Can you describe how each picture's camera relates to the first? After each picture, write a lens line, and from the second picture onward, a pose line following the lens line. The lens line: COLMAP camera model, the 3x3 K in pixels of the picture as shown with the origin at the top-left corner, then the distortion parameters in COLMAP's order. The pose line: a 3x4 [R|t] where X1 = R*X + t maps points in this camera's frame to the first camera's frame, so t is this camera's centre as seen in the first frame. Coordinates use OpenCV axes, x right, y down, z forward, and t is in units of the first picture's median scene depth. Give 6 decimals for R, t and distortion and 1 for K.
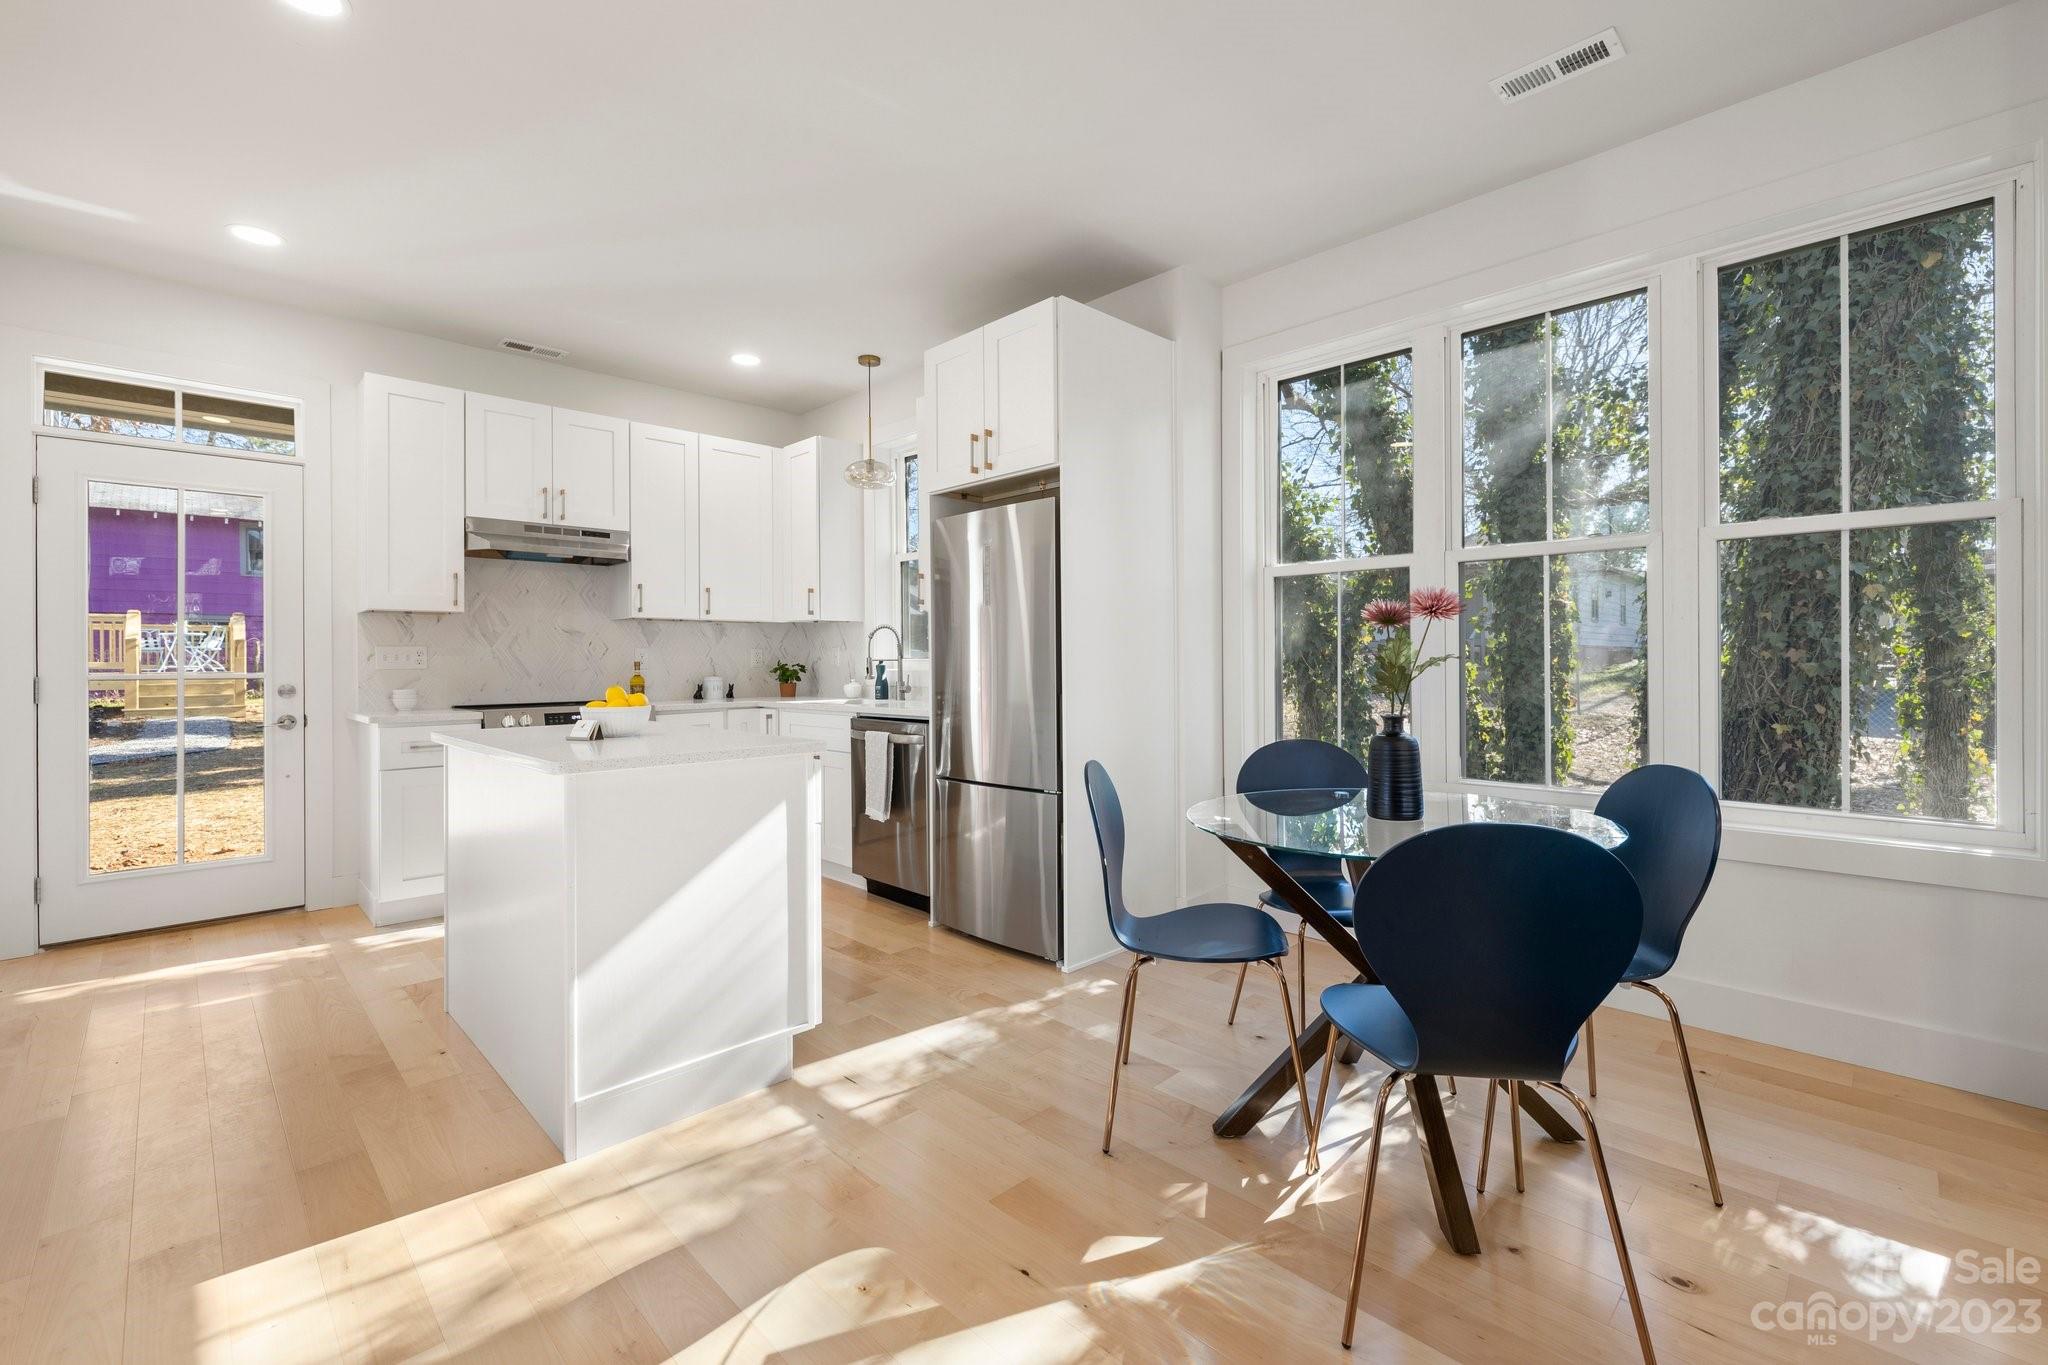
lens RADIAL K [[866.8, 0, 1024.6], [0, 866.8, 659.2], [0, 0, 1]] dist [0.000000, 0.000325]
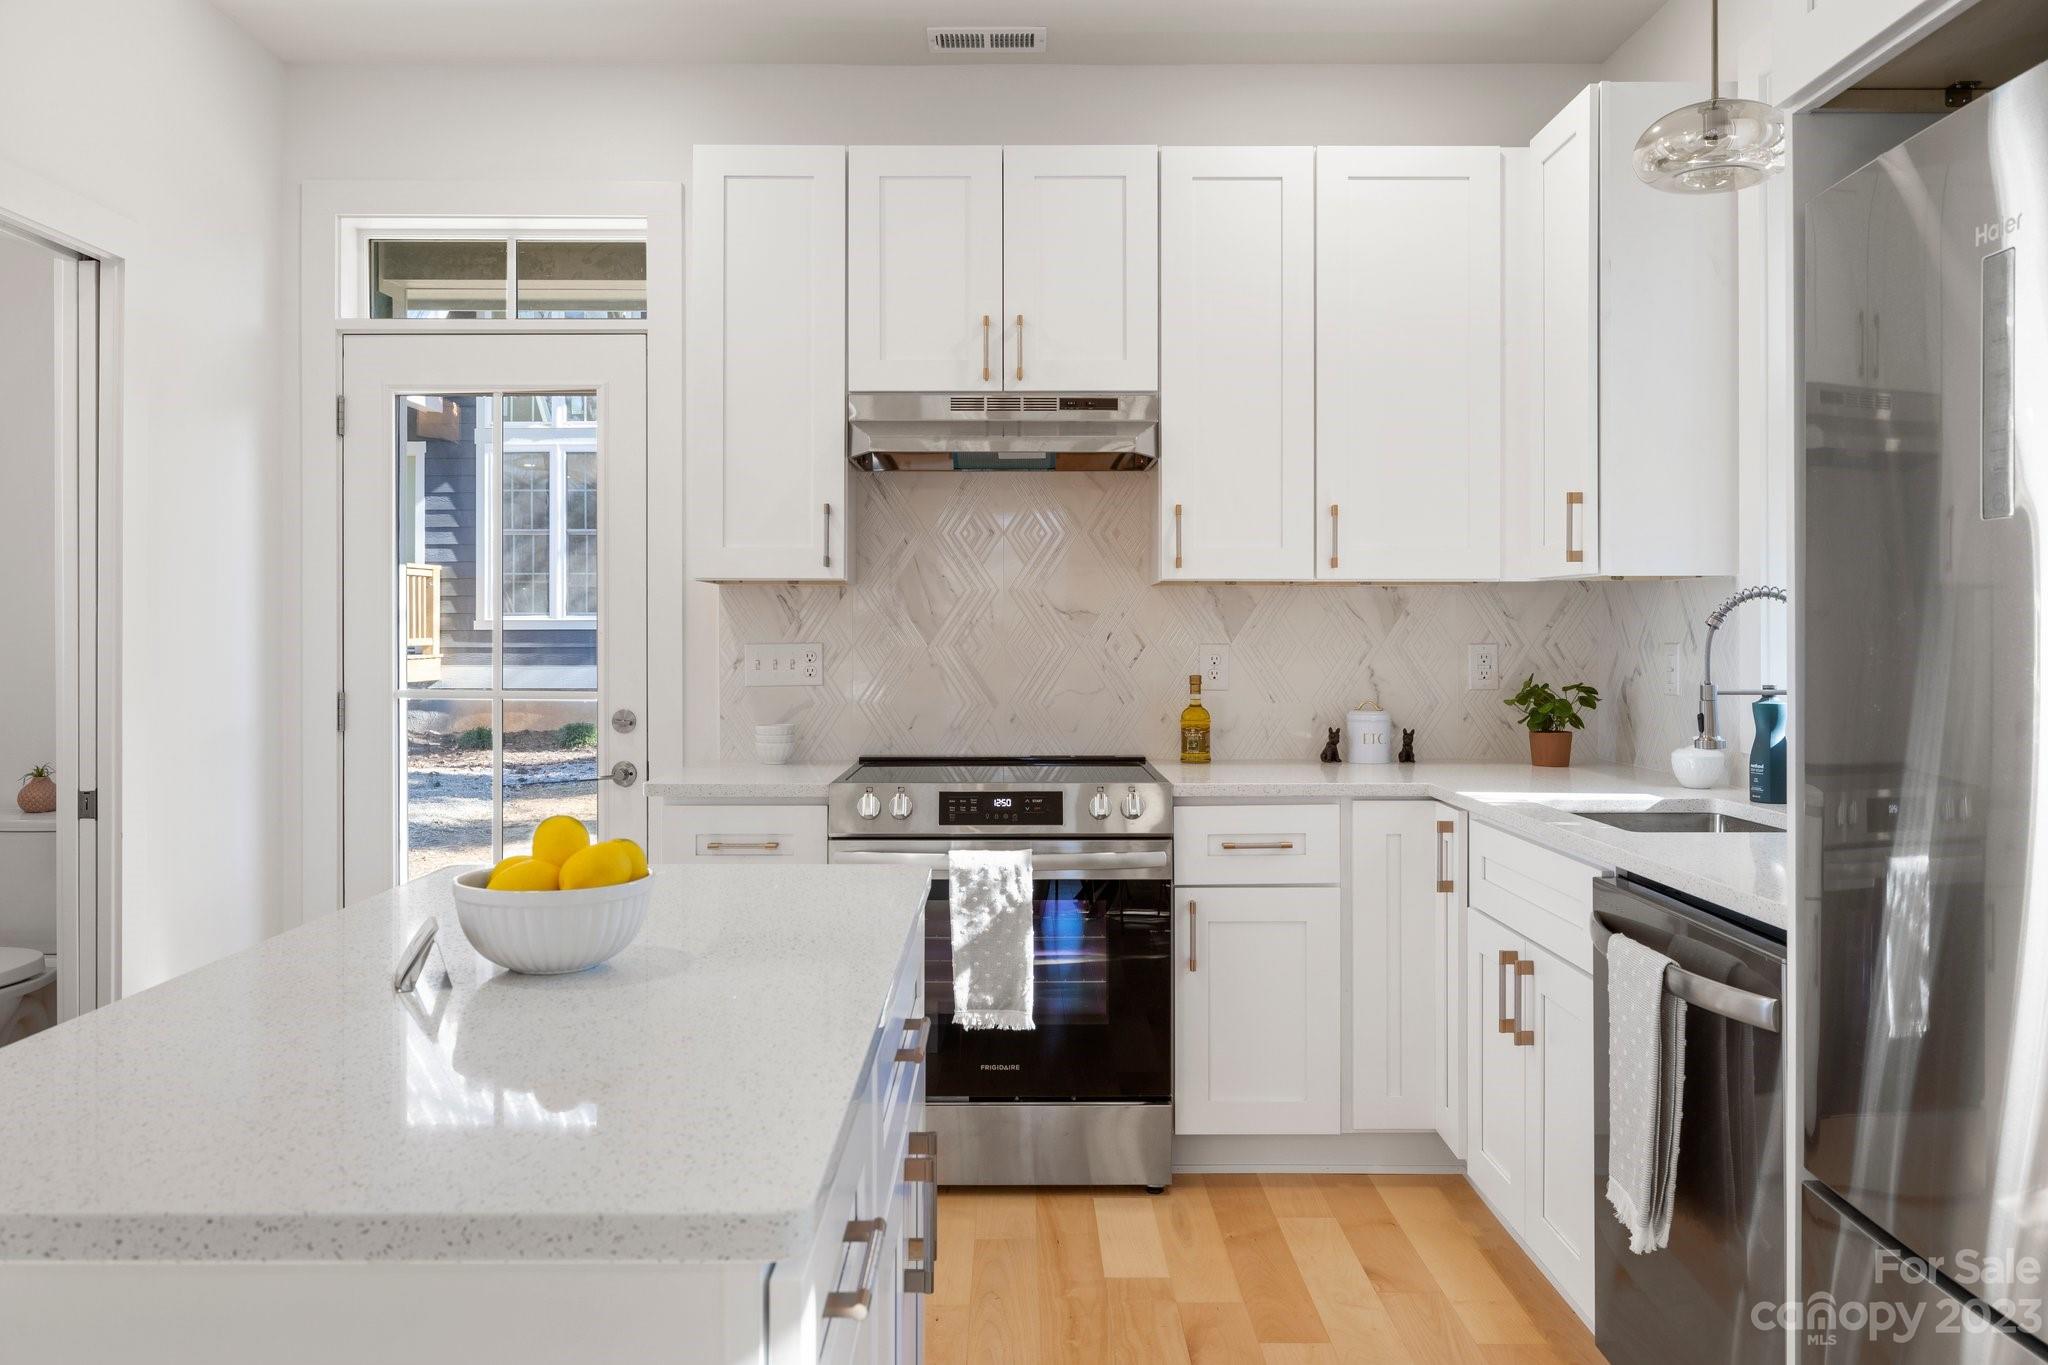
lens RADIAL K [[1469.9, 0, 1011.6], [0, 1469.9, 641.4], [0, 0, 1]] dist [-0.006791, 0.004575]
pose [[0.713706, 0.009418, -0.700383, 0.033524], [-0.003818, 0.999947, 0.009555, -0.027013], [0.700435, -0.004145, 0.713704, 0.459514]]
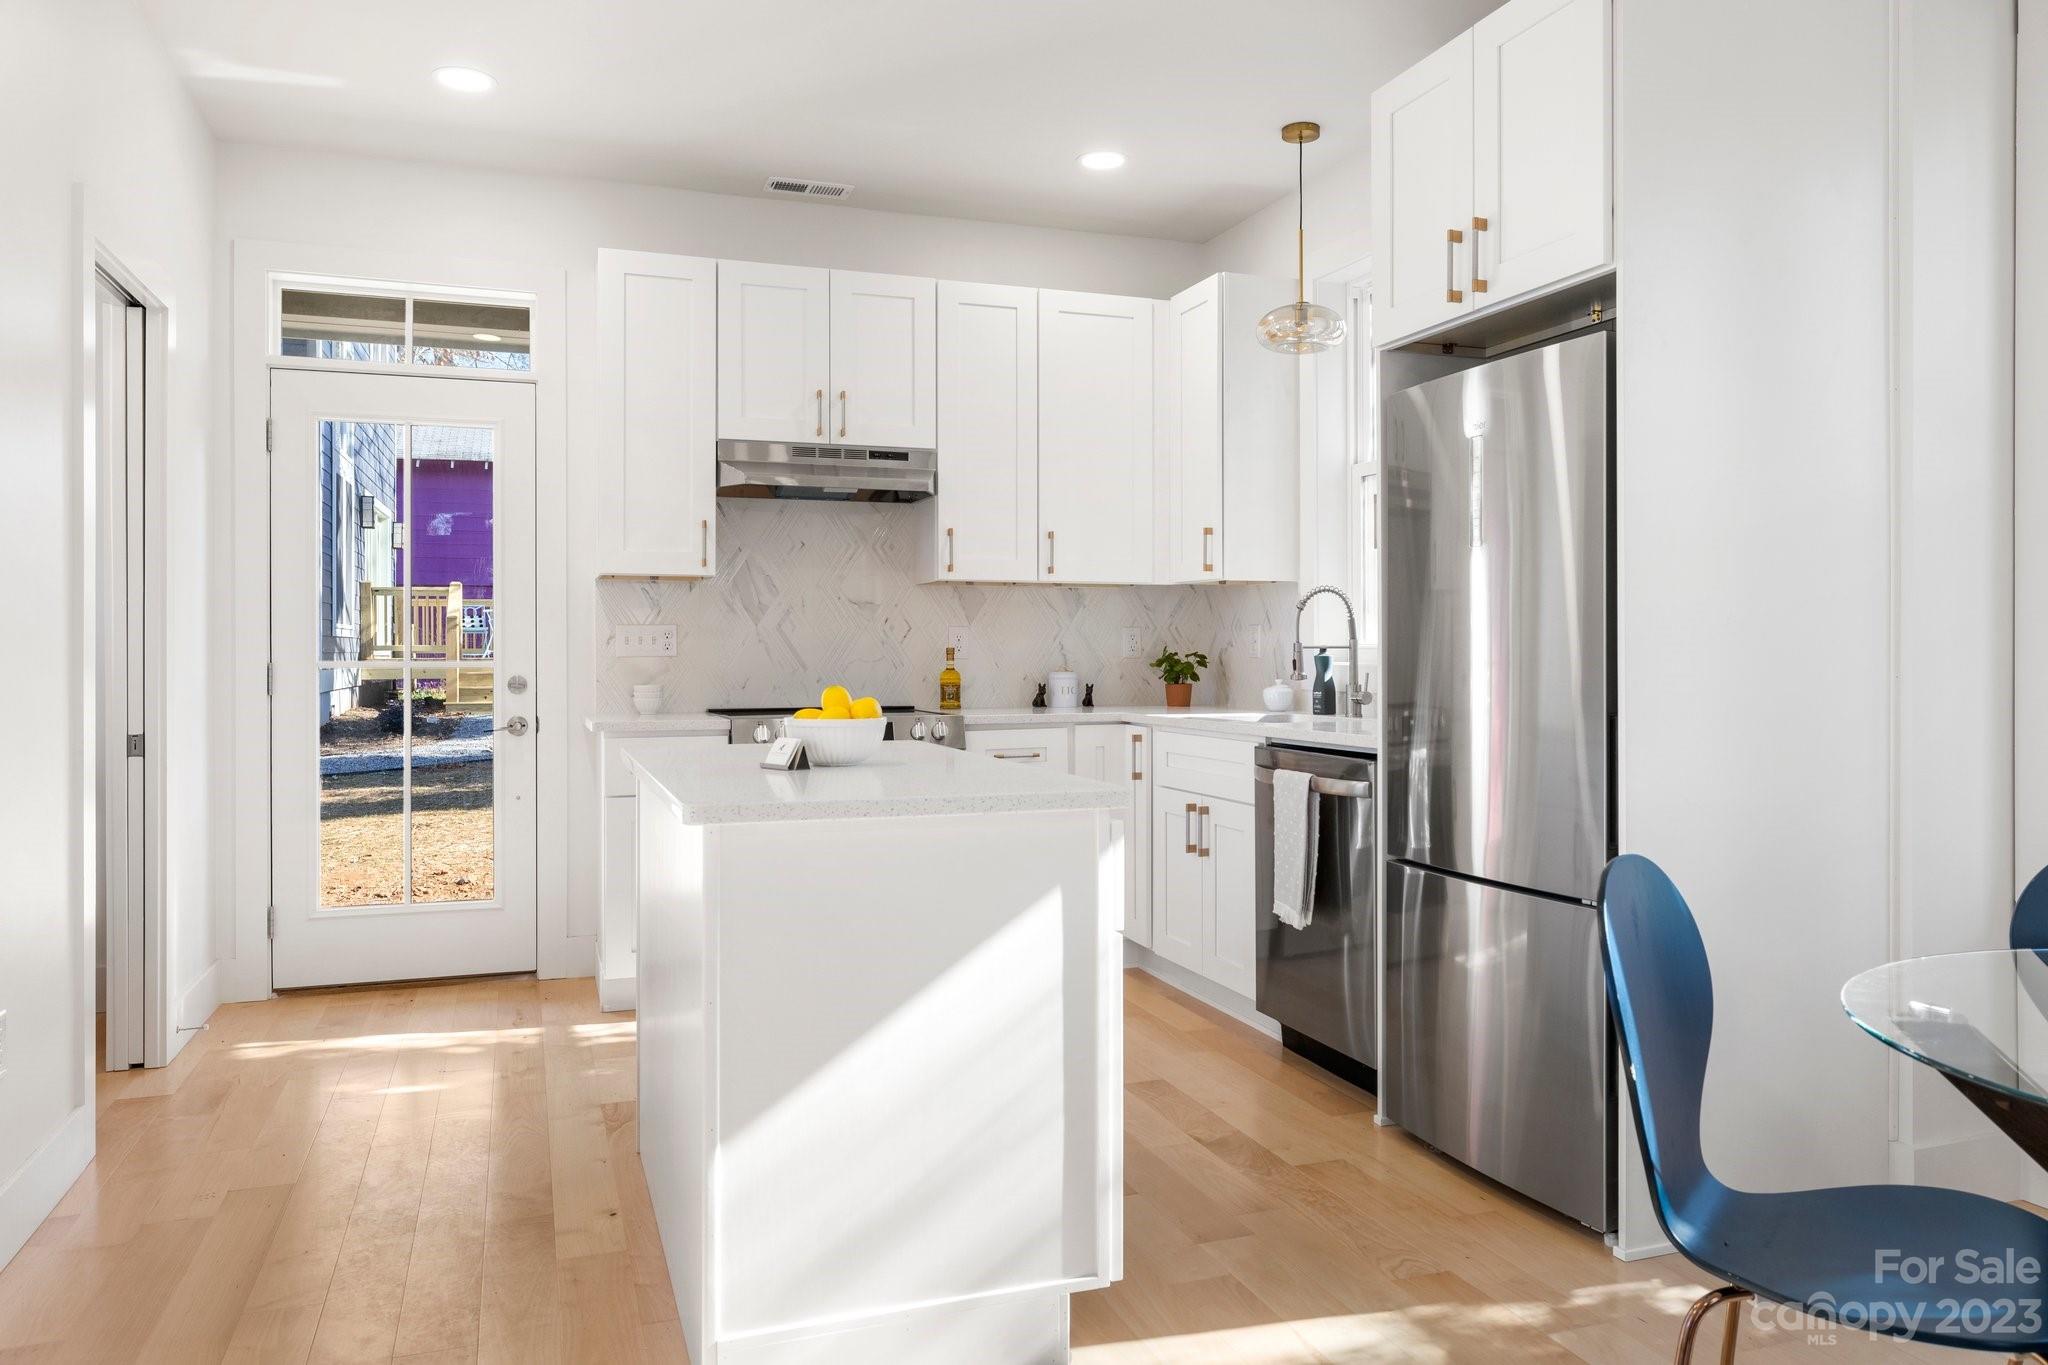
lens RADIAL K [[1396.2, 0, 1025.2], [0, 1396.2, 654.7], [0, 0, 1]] dist [-0.002397, -0.000908]
pose [[0.908380, 0.007004, -0.418088, 0.054301], [-0.004217, 0.999962, 0.007588, -0.000223], [0.418125, -0.005130, 0.908375, 0.081512]]
